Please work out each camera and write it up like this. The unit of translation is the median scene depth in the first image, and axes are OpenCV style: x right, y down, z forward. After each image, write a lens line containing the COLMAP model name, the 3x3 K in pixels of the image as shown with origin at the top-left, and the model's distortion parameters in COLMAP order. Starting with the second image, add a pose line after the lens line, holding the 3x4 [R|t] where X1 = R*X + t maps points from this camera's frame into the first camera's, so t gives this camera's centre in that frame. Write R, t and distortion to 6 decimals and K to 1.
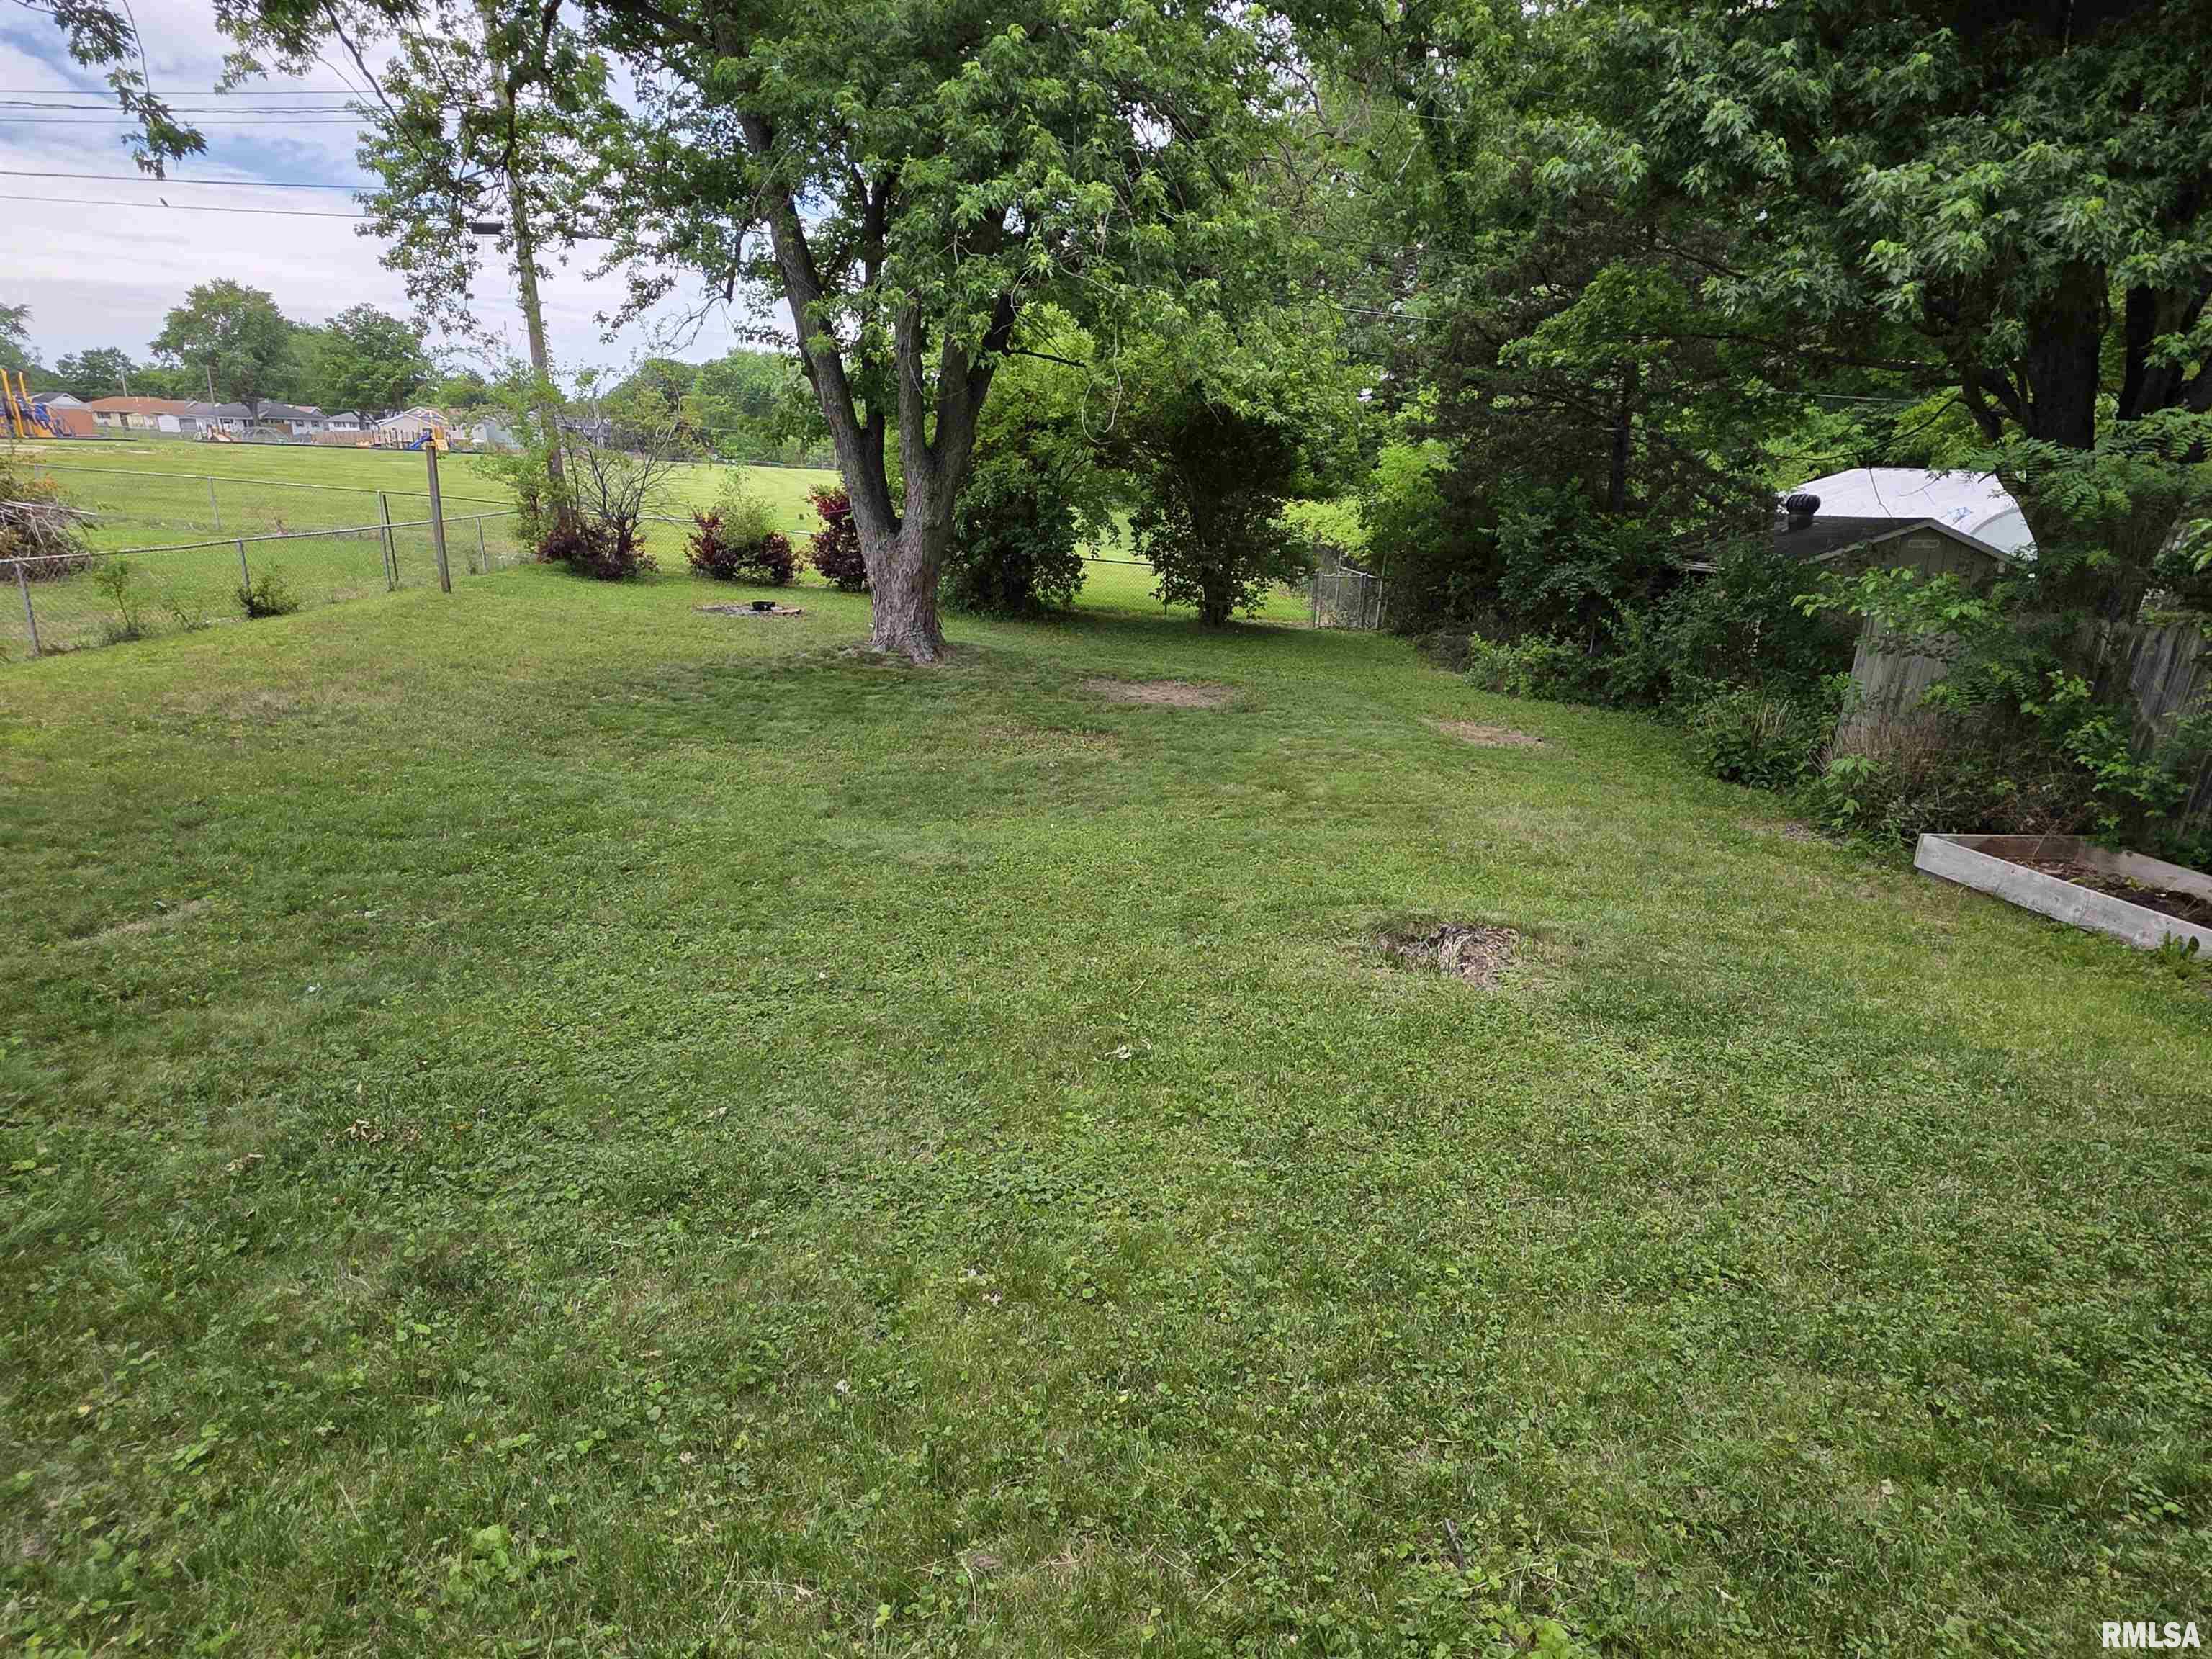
lens RADIAL K [[1178.4, 0, 1113.8], [0, 1178.4, 836.7], [0, 0, 1]] dist [0.006242, -0.008142]
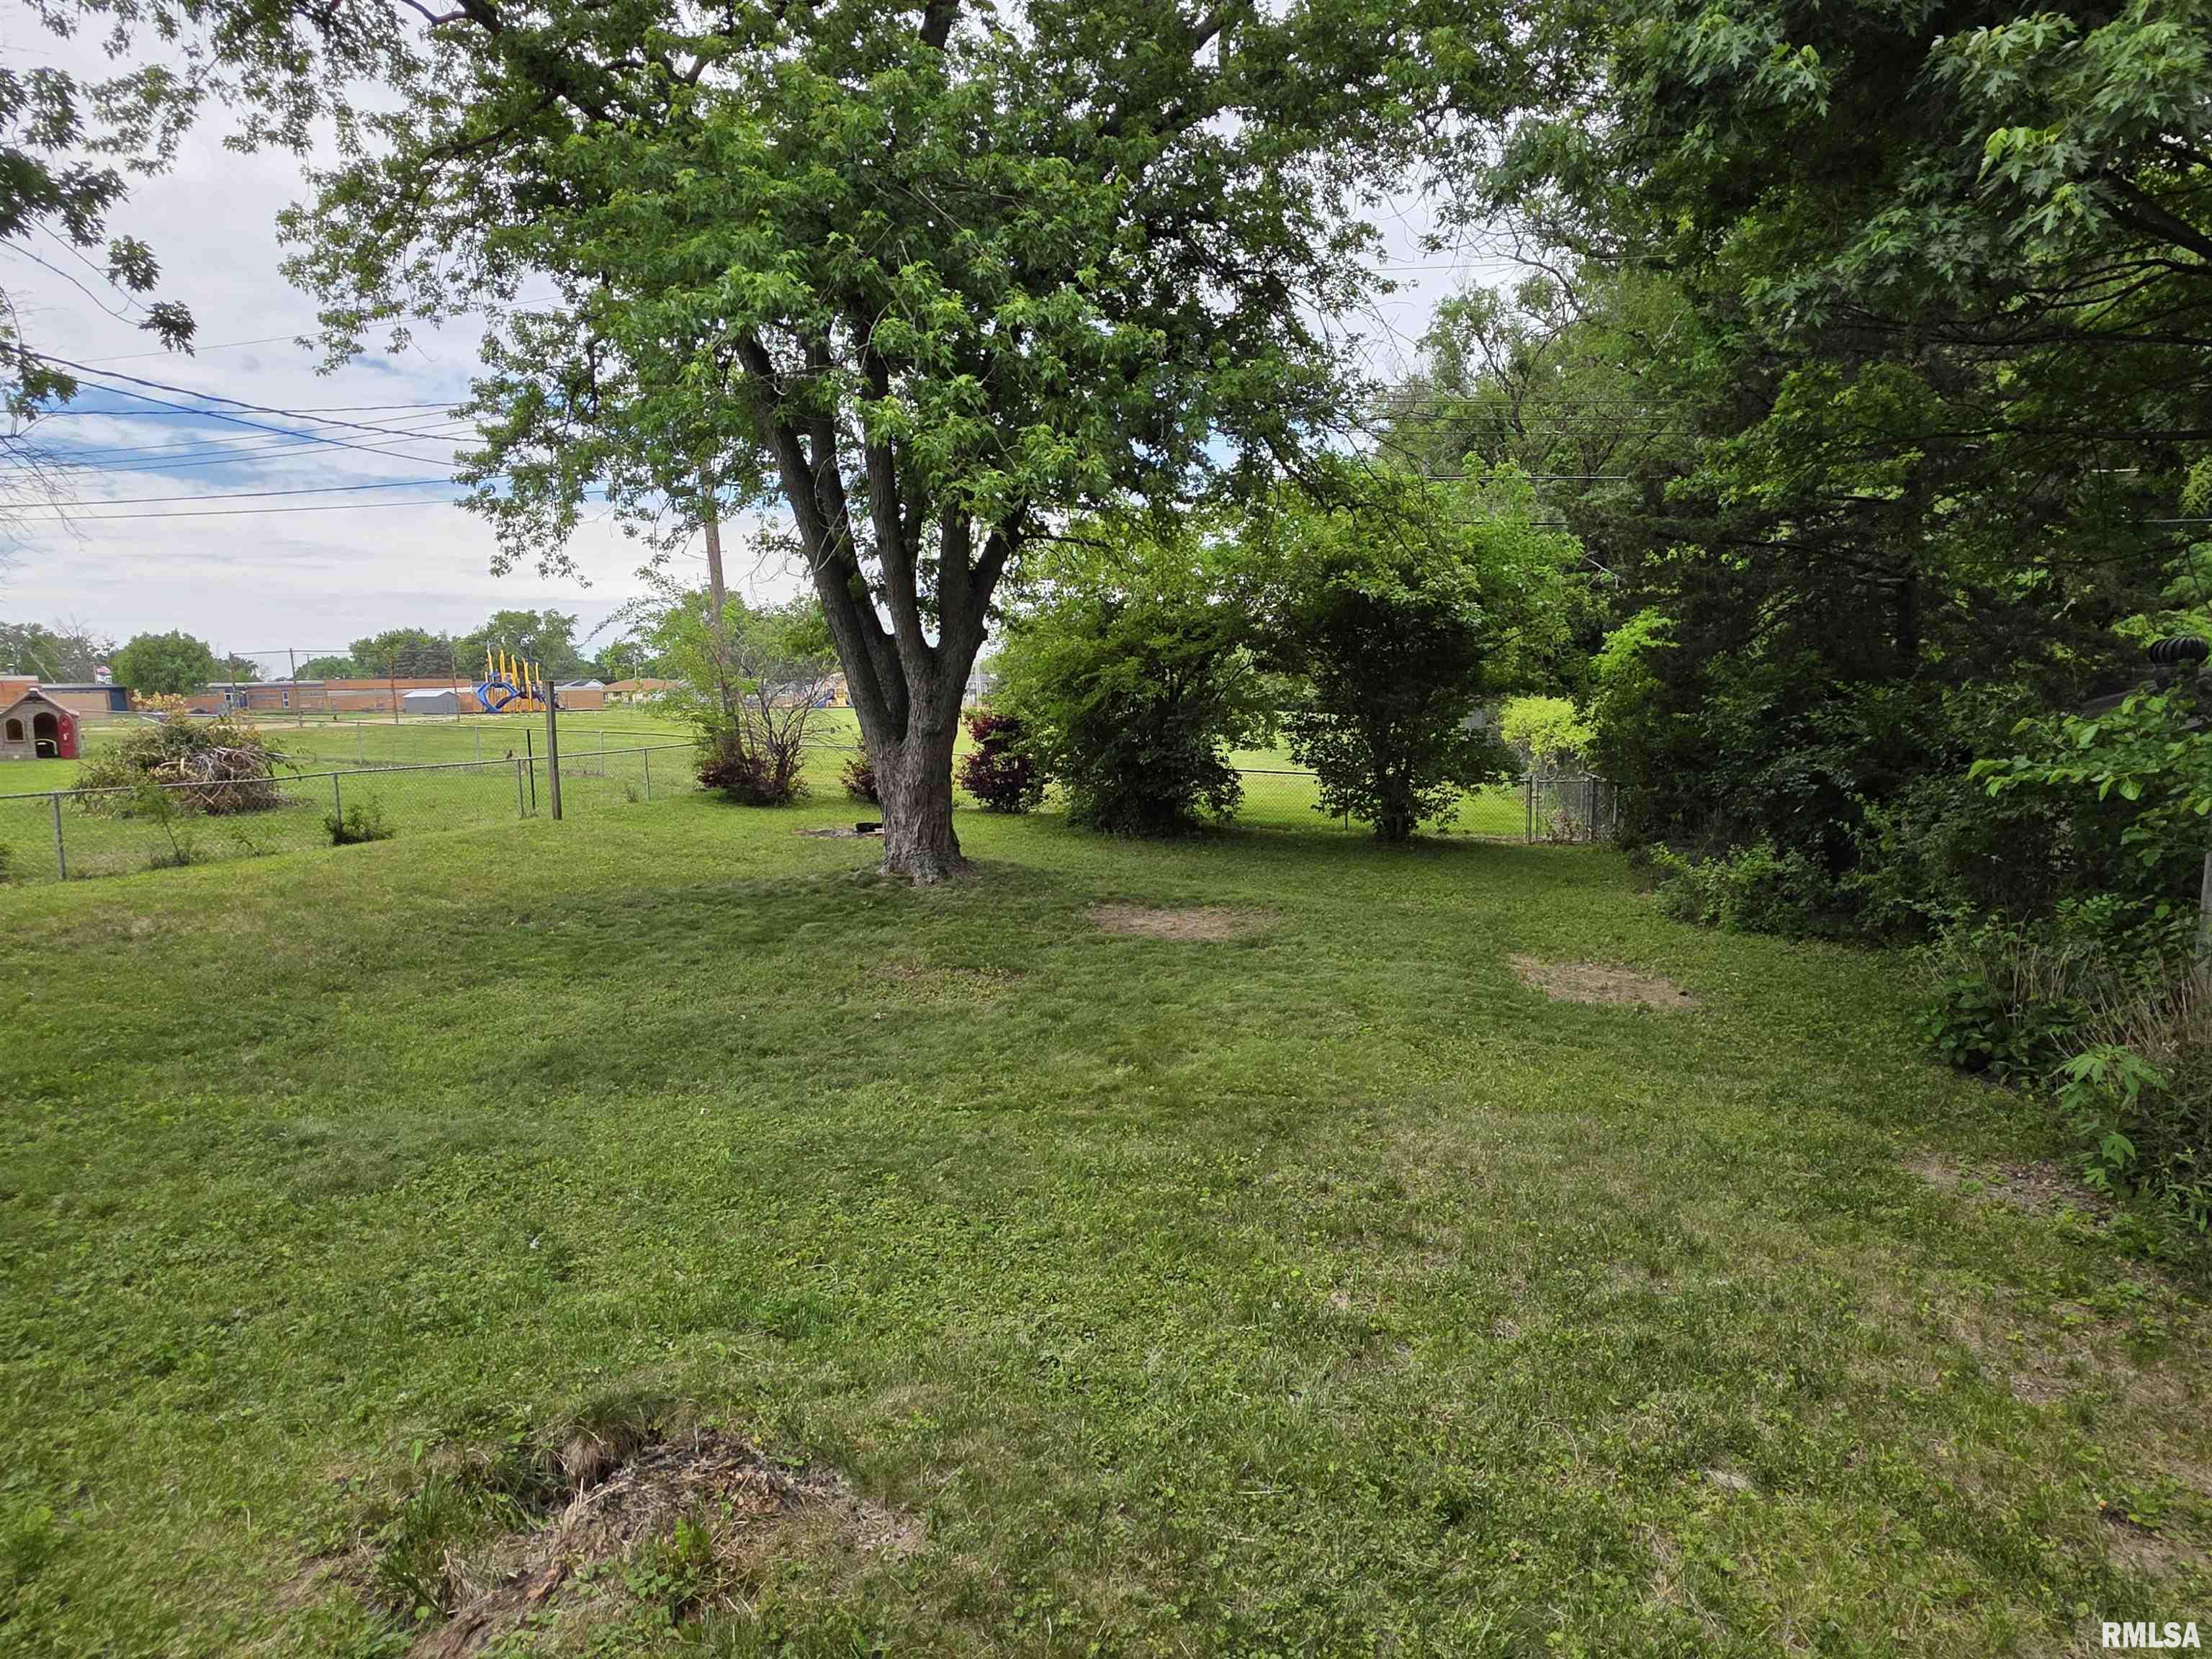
lens RADIAL K [[1165.7, 0, 1106.5], [0, 1165.7, 851.1], [0, 0, 1]] dist [0.002402, -0.000742]
pose [[0.950987, -0.012498, -0.308979, 0.173875], [-0.042187, 0.984598, -0.169669, -0.023473], [0.306340, 0.174388, 0.935812, 0.172048]]
